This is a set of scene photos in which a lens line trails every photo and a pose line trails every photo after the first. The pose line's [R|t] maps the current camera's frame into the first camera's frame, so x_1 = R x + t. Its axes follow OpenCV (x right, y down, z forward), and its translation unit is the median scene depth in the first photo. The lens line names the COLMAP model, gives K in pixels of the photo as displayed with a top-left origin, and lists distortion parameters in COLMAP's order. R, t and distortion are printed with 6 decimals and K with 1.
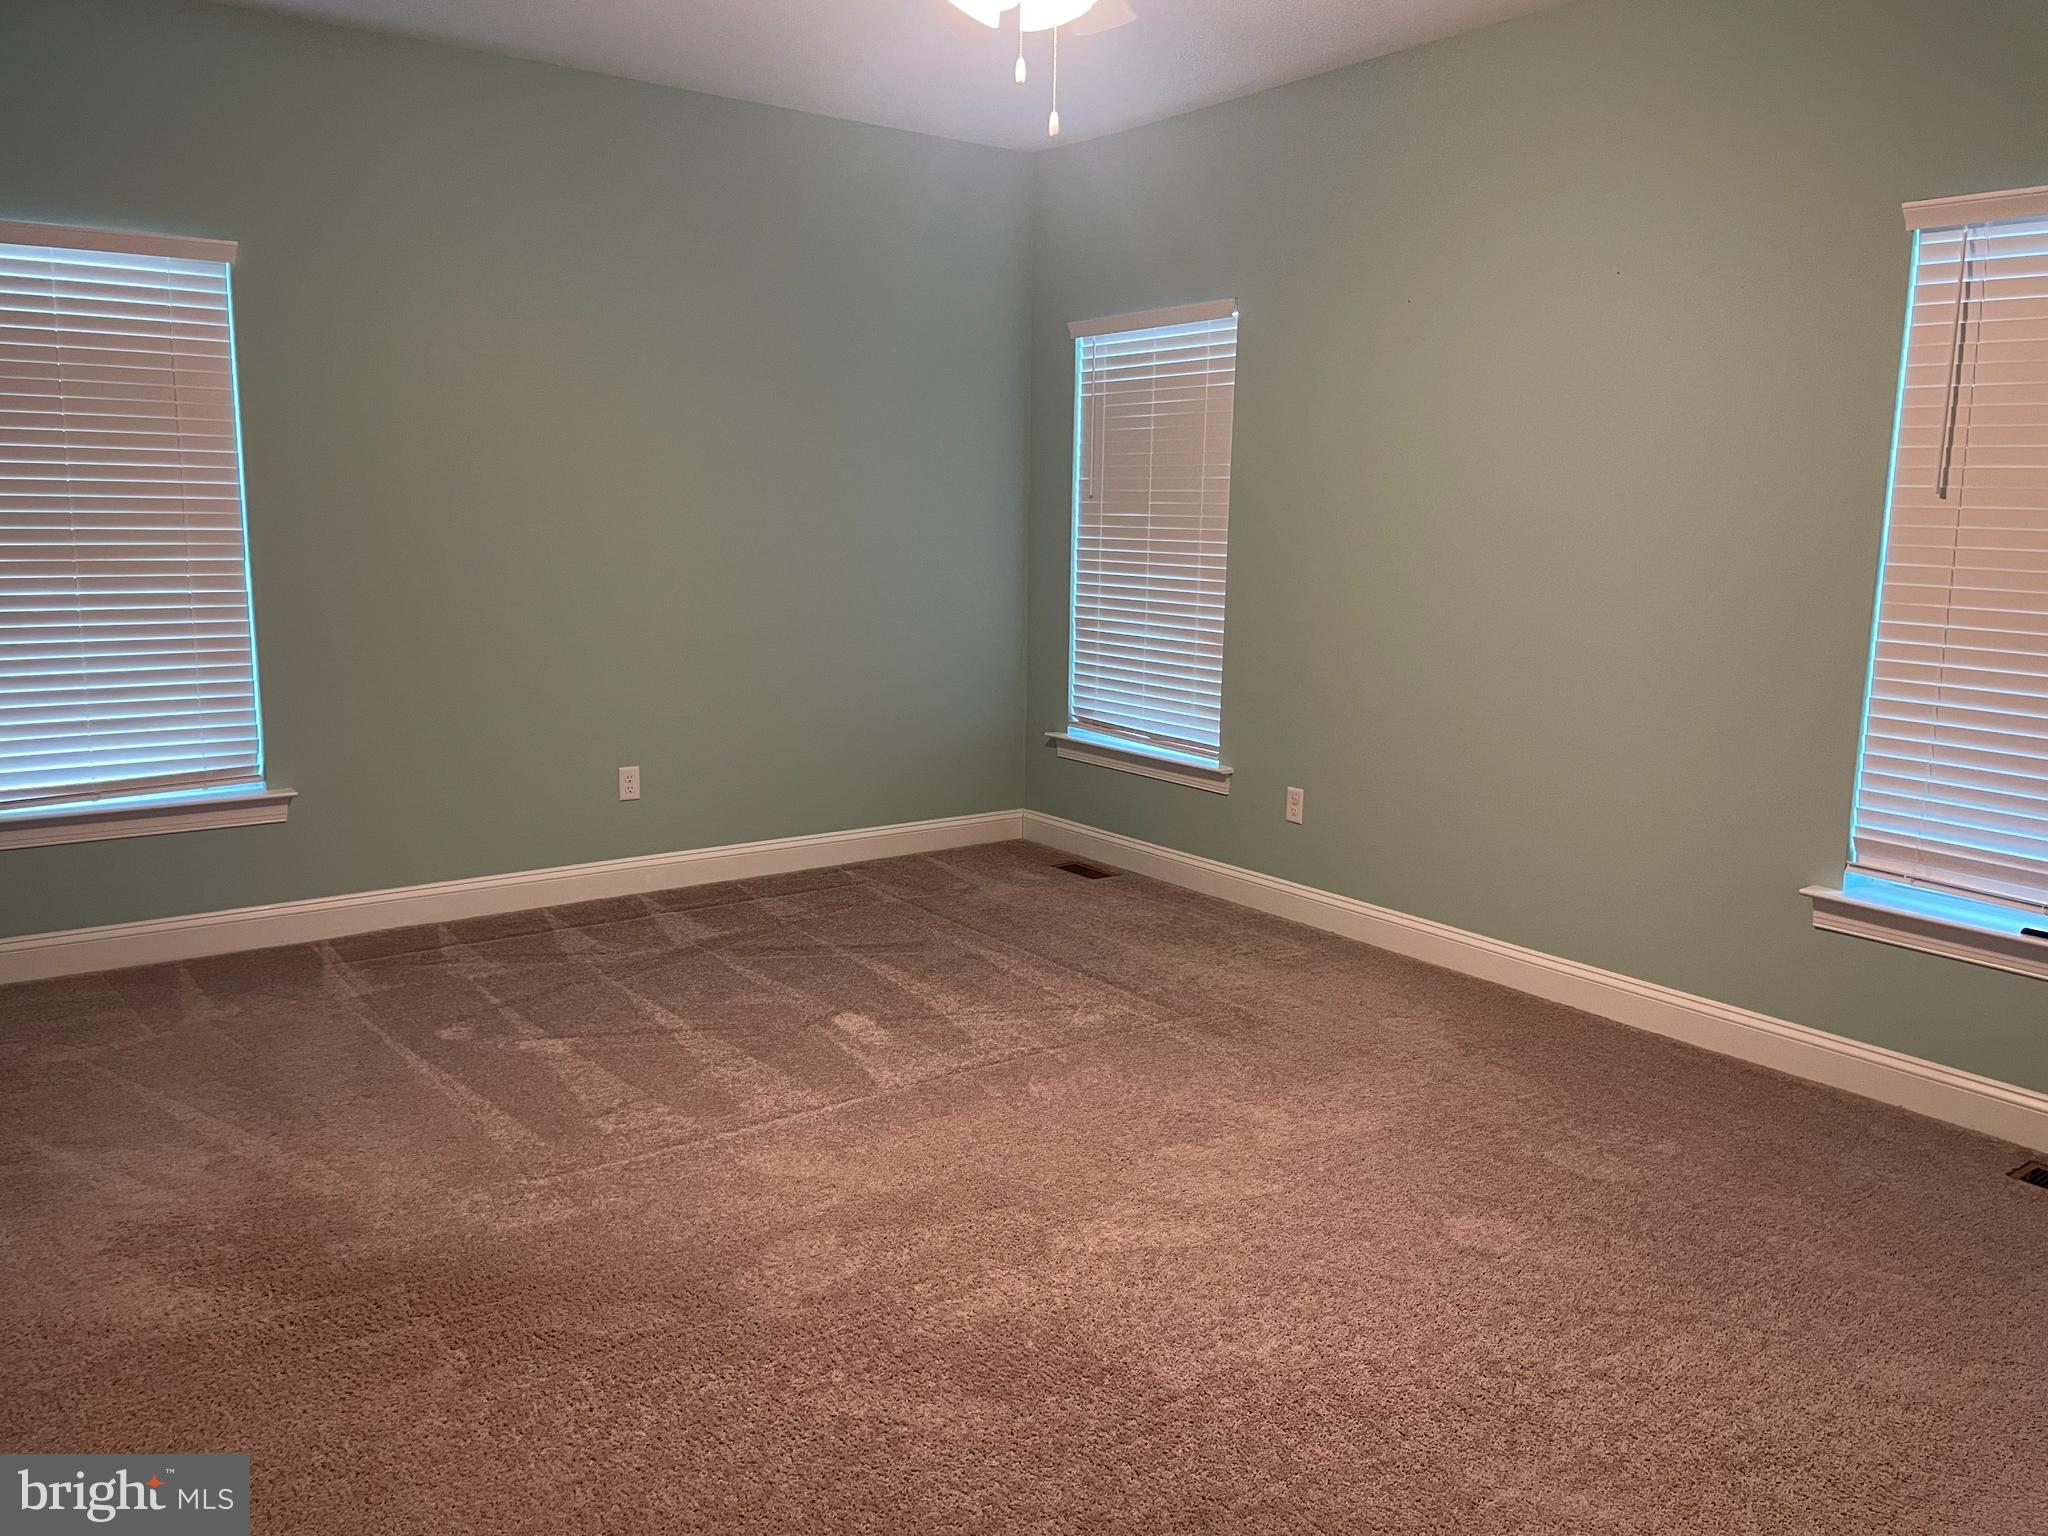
lens RADIAL K [[1550.8, 0, 1024.0], [0, 1550.8, 768.0], [0, 0, 1]] dist [0.118542, -0.135668]
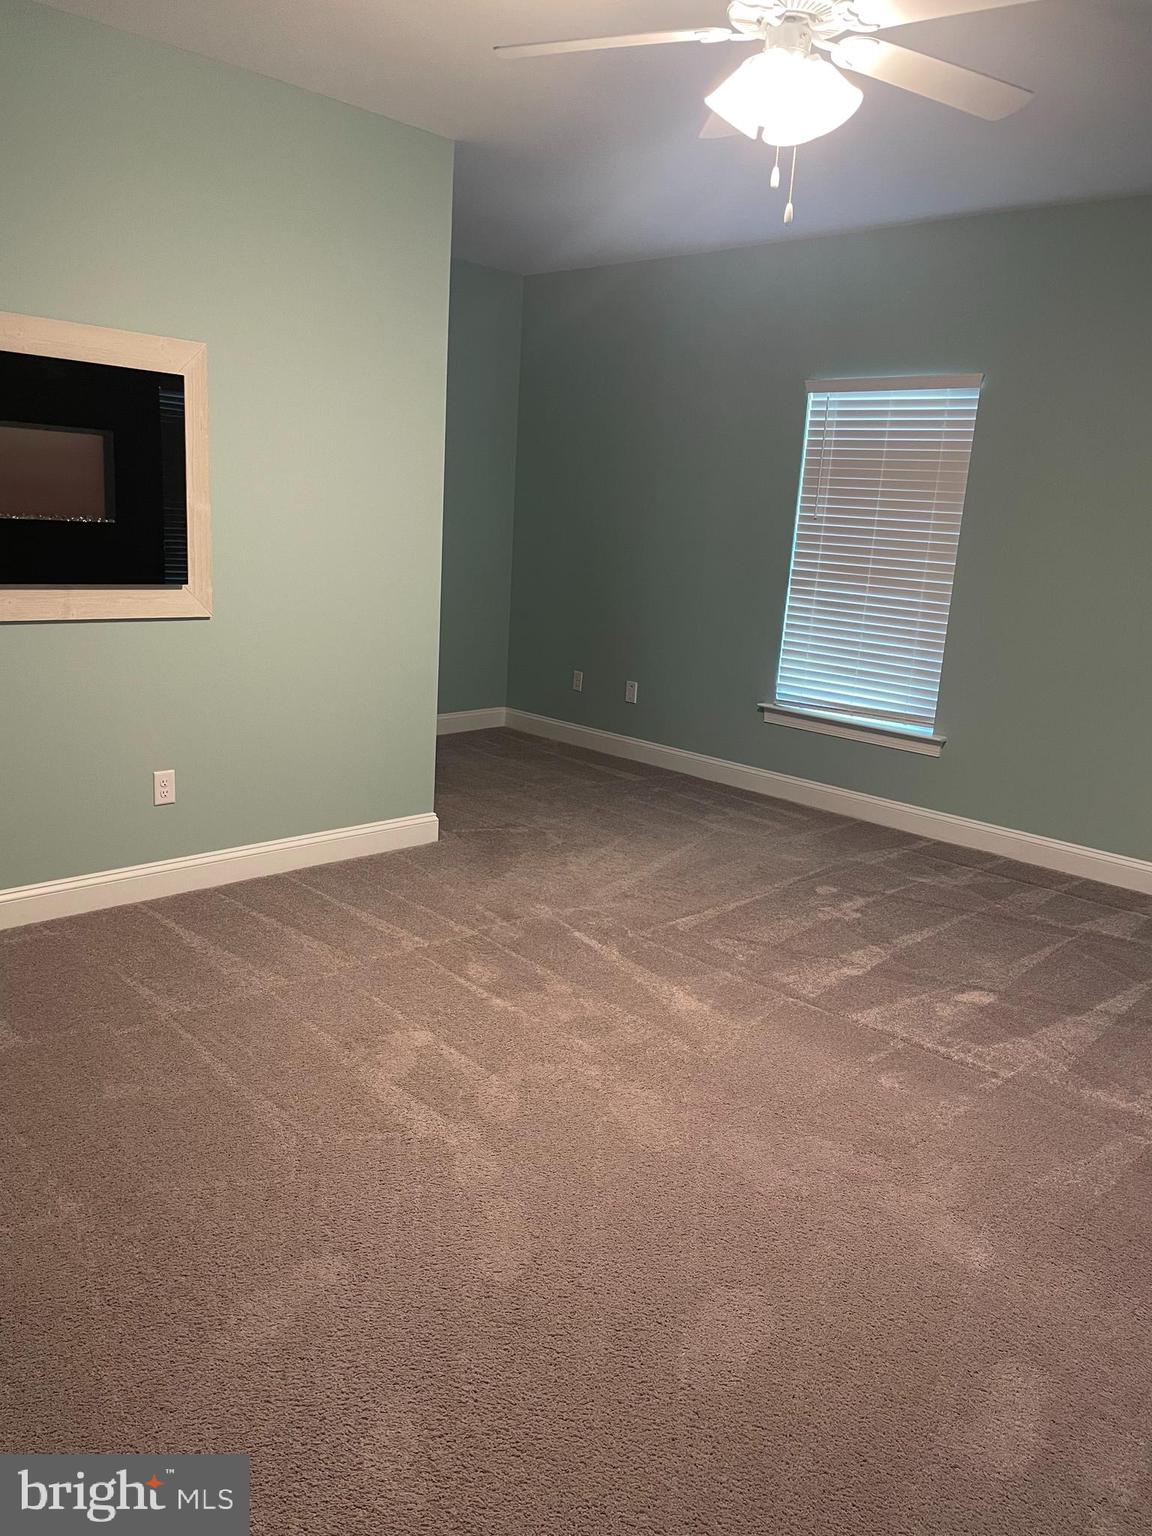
lens RADIAL K [[1163.1, 0, 576.0], [0, 1163.1, 768.0], [0, 0, 1]] dist [0.118542, -0.135668]
pose [[0.171043, 0.219113, -0.960590, 0.616275], [-0.225702, 0.957746, 0.178275, -0.086706], [0.959064, 0.186314, 0.213270, 0.465772]]
